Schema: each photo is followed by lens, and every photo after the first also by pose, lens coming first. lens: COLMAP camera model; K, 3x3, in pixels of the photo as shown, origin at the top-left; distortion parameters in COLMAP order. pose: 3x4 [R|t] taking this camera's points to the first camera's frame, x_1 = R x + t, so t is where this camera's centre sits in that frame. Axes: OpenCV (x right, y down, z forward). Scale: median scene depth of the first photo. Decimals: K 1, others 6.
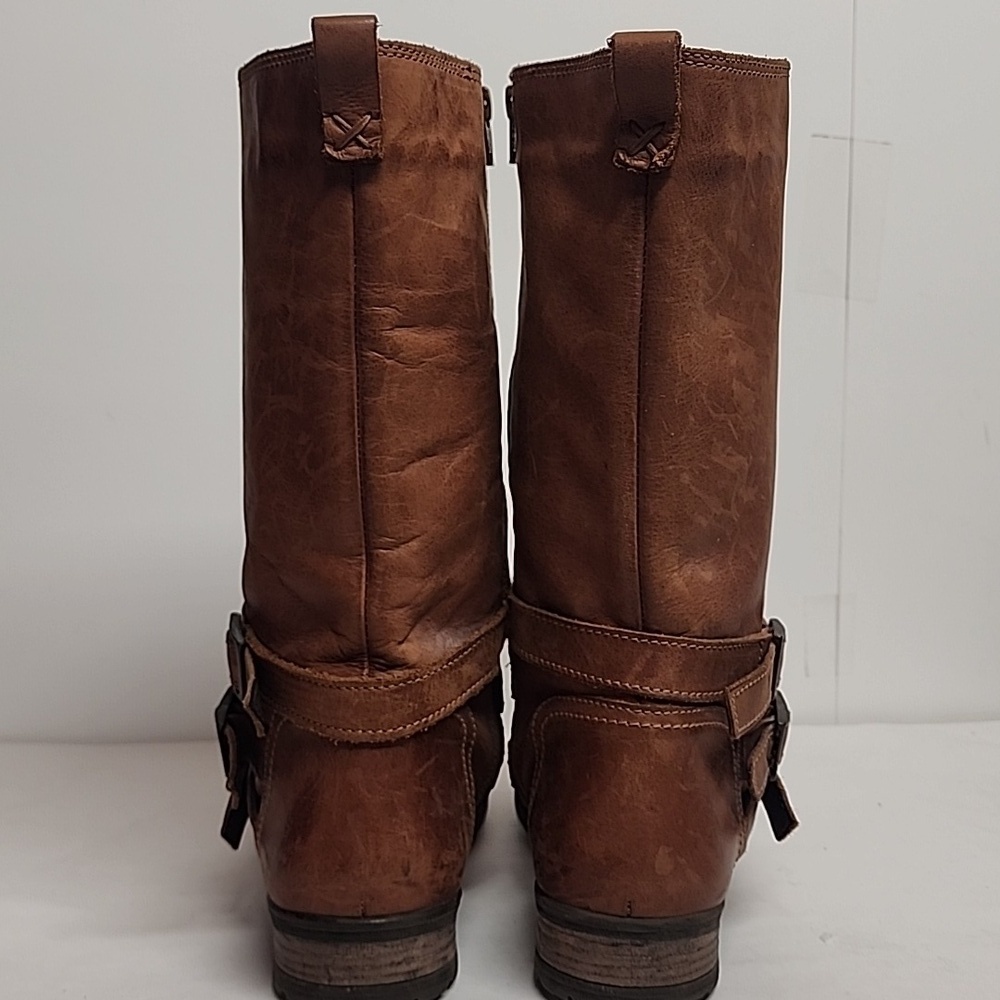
lens RADIAL K [[1498.8, 0, 519.2], [0, 1498.8, 500.3], [0, 0, 1]] dist [0.203839, -0.769295]
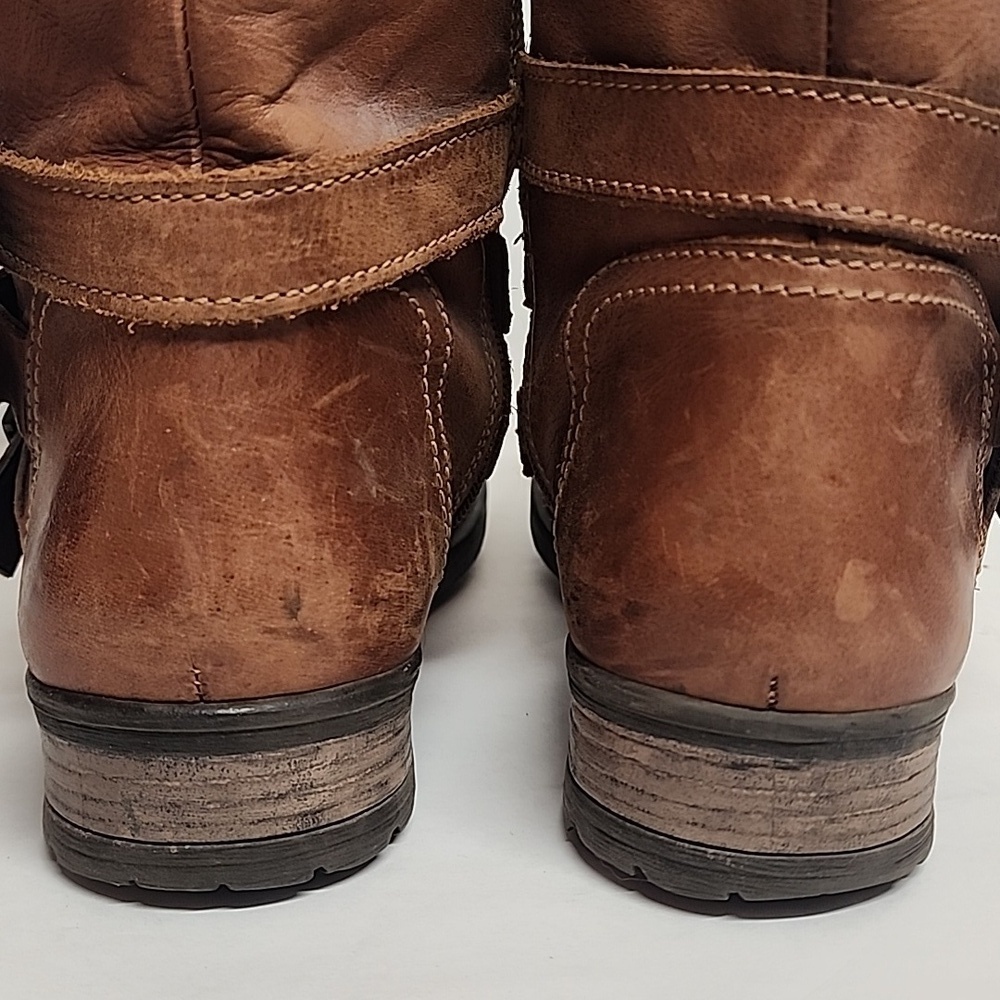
lens RADIAL K [[1498.8, 0, 519.2], [0, 1498.8, 500.3], [0, 0, 1]] dist [0.203839, -0.769295]
pose [[0.999860, 0.011667, -0.011965, -0.000036], [-0.009944, 0.990778, 0.135126, 0.148670], [0.013431, -0.134988, 0.990756, 0.545466]]
